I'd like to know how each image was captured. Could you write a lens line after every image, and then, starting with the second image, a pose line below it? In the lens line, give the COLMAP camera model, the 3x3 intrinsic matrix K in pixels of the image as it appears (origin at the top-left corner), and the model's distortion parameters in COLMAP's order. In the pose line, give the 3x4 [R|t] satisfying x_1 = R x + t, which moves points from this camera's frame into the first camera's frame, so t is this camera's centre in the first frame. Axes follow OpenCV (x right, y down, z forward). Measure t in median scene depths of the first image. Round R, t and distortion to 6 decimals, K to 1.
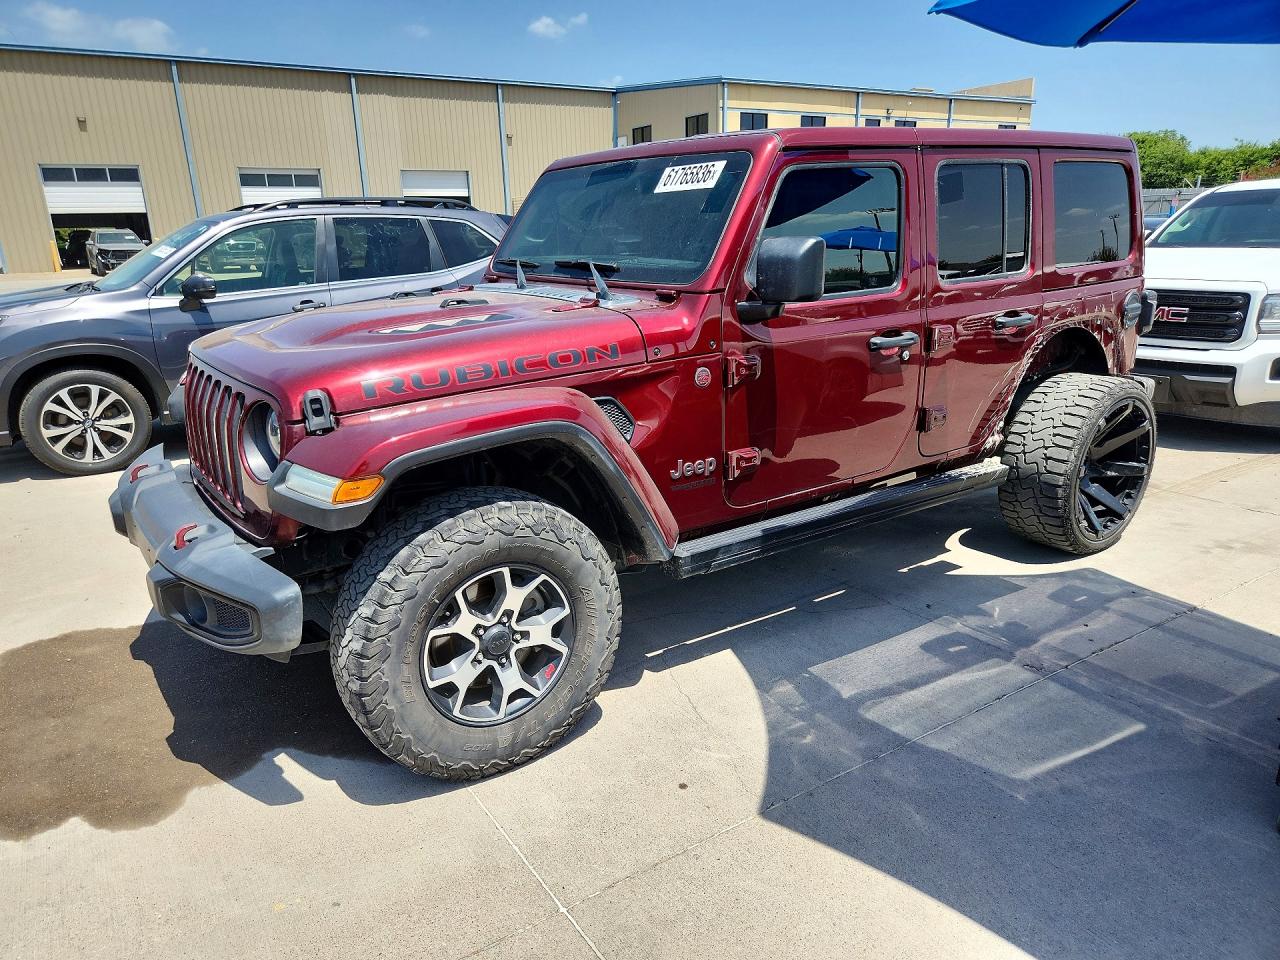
lens RADIAL K [[897.3, 0, 637.2], [0, 897.3, 483.2], [0, 0, 1]] dist [0.004589, -0.006815]
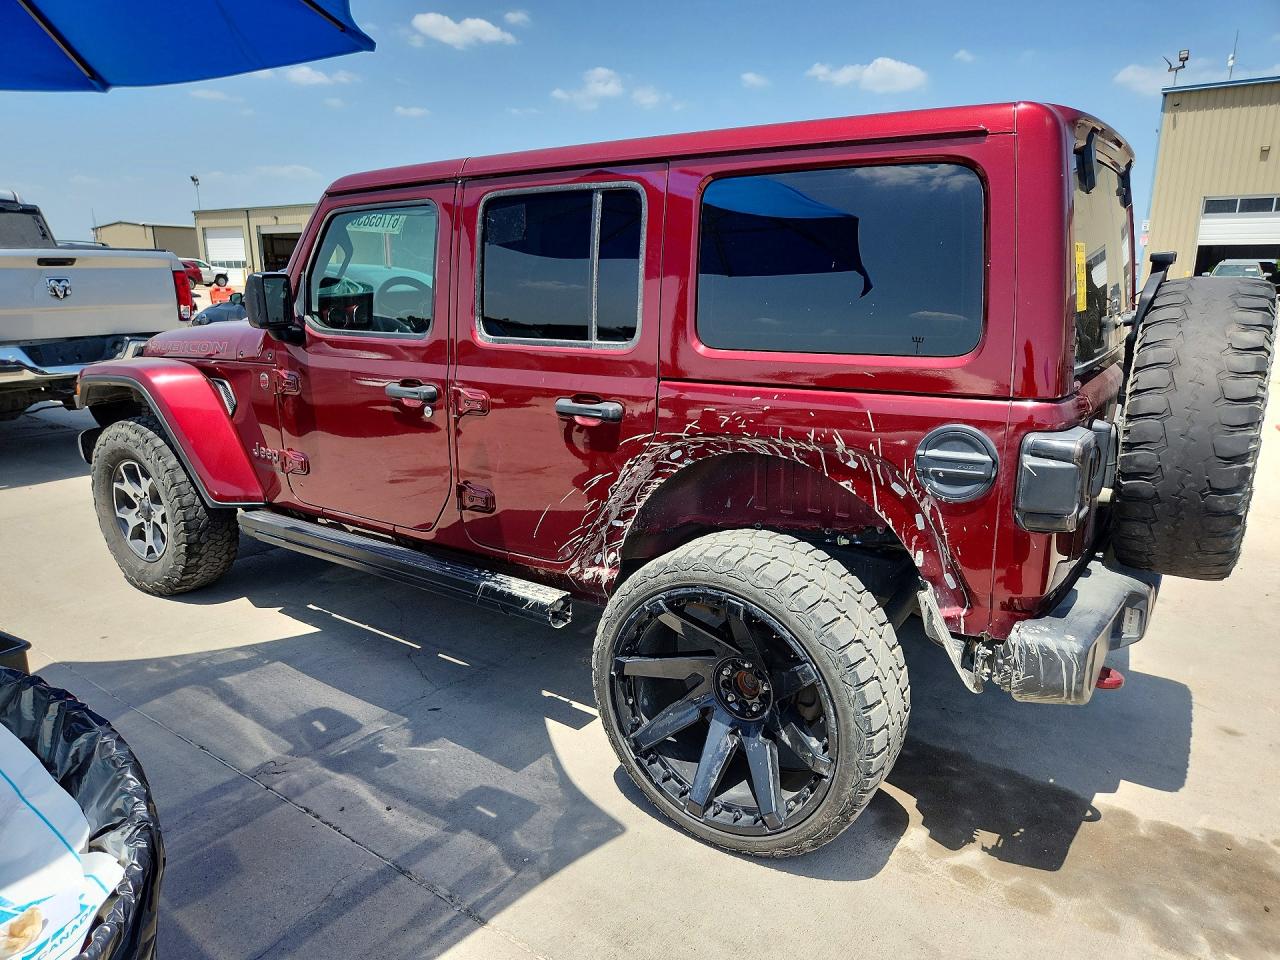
lens RADIAL K [[897.3, 0, 643.7], [0, 897.3, 481.7], [0, 0, 1]] dist [0.004589, -0.006815]
pose [[0.353977, 0.249697, -0.901305, 1.149764], [-0.279881, 0.947819, 0.152663, -0.263479], [0.892394, 0.198219, 0.405392, 0.815567]]
